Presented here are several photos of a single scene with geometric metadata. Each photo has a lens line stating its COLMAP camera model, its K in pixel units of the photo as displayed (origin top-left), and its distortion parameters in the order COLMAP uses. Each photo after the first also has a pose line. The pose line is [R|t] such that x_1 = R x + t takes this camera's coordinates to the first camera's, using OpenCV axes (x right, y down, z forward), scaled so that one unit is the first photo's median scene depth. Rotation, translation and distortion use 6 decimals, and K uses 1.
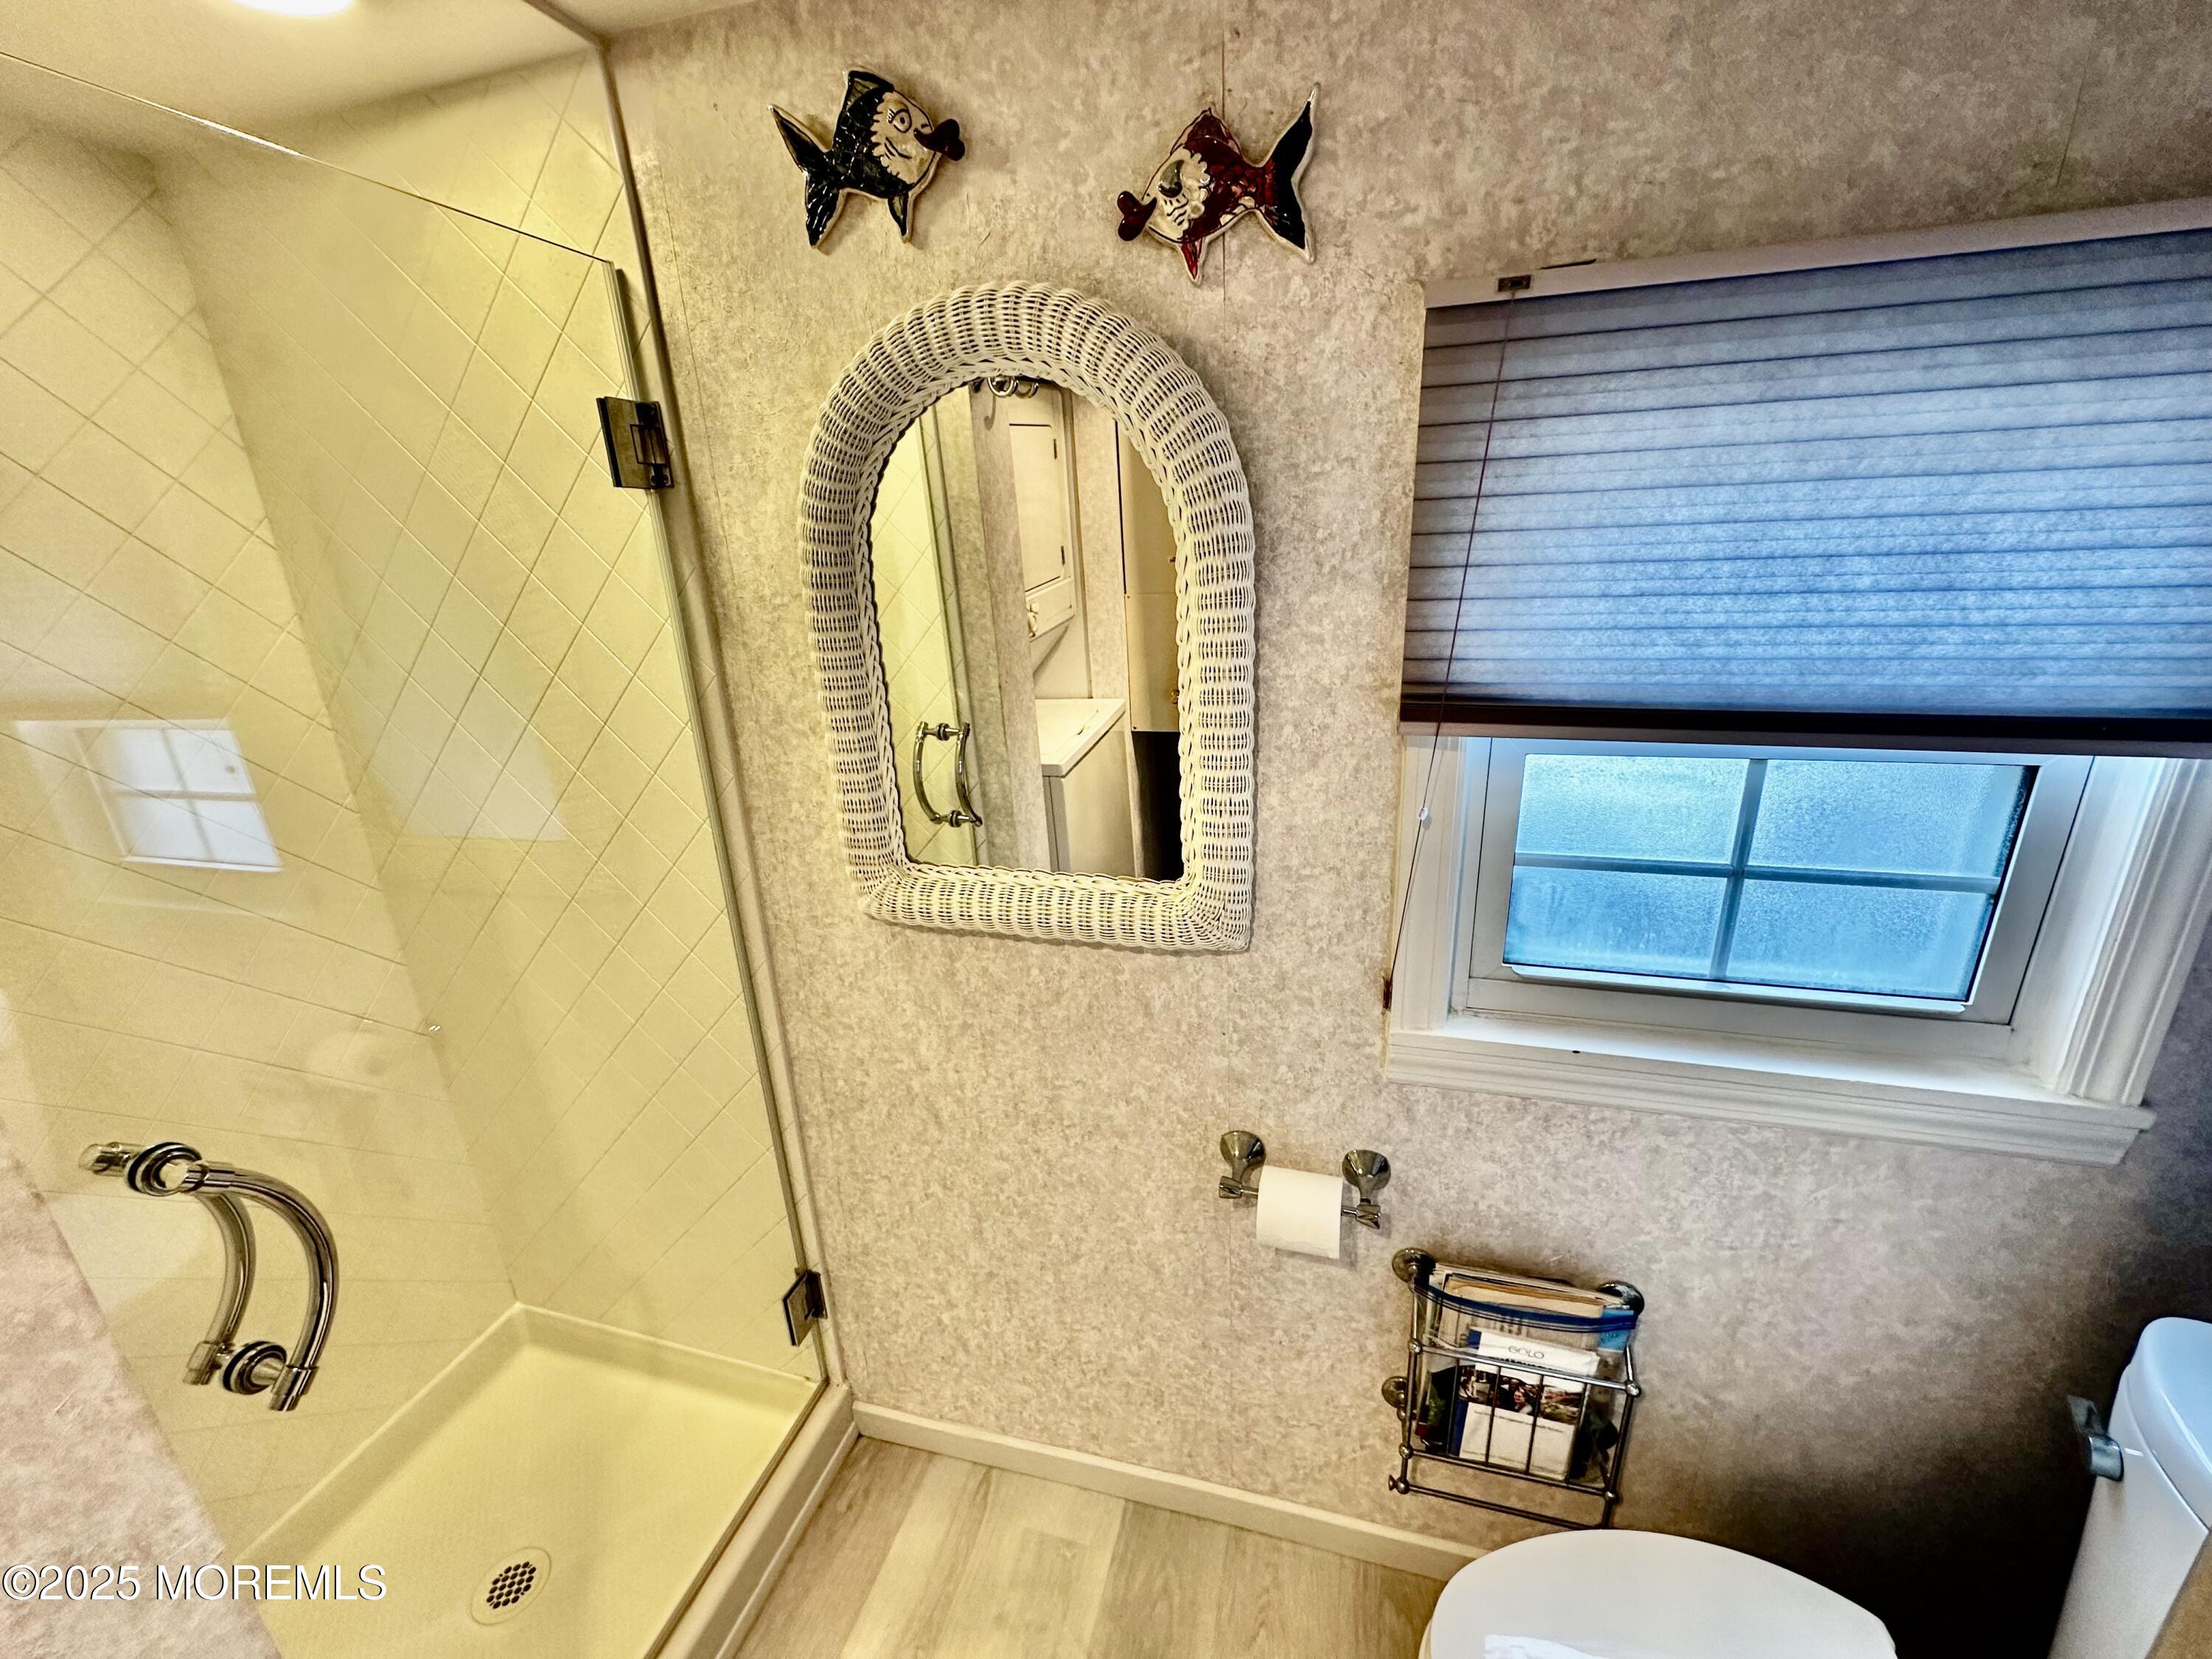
lens RADIAL K [[880.5, 0, 1101.1], [0, 880.5, 824.5], [0, 0, 1]] dist [-0.000938, 0.000515]
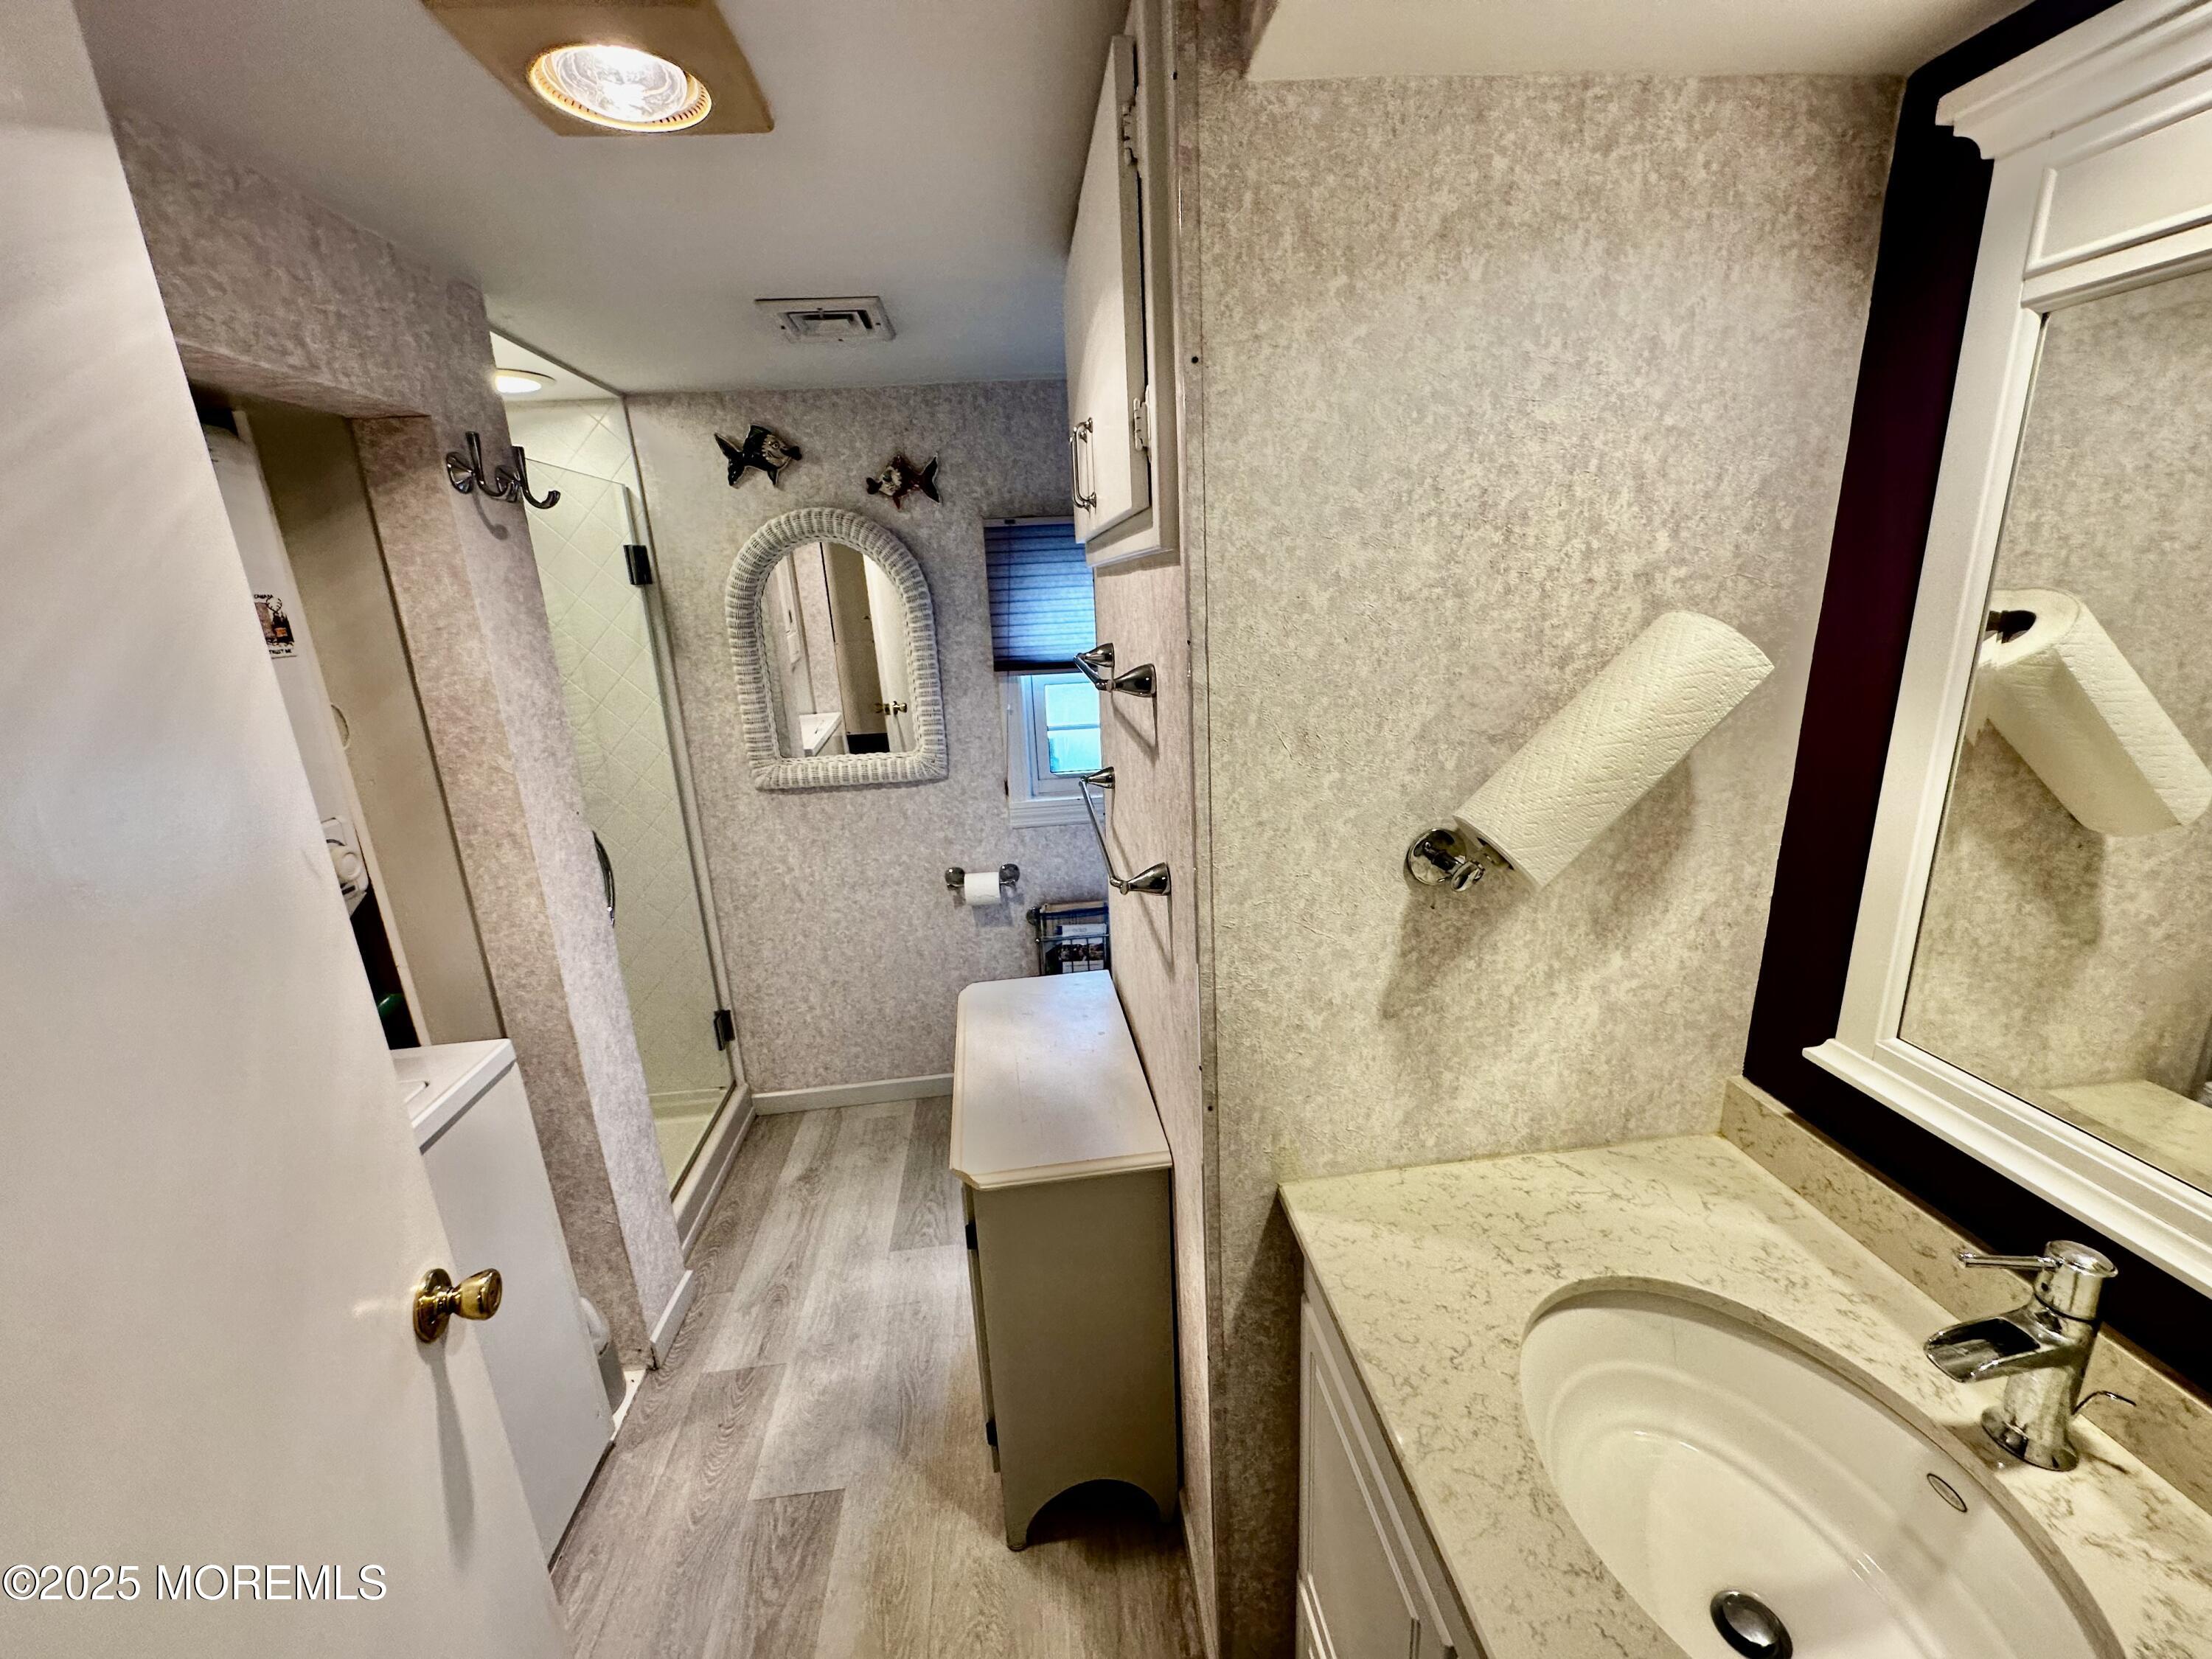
lens RADIAL K [[880.5, 0, 1101.1], [0, 880.5, 824.5], [0, 0, 1]] dist [-0.000938, 0.000515]
pose [[0.926575, -0.101278, 0.362217, -0.315591], [0.125187, 0.991197, -0.043091, 0.419958], [-0.354664, 0.085272, 0.931097, -1.314893]]
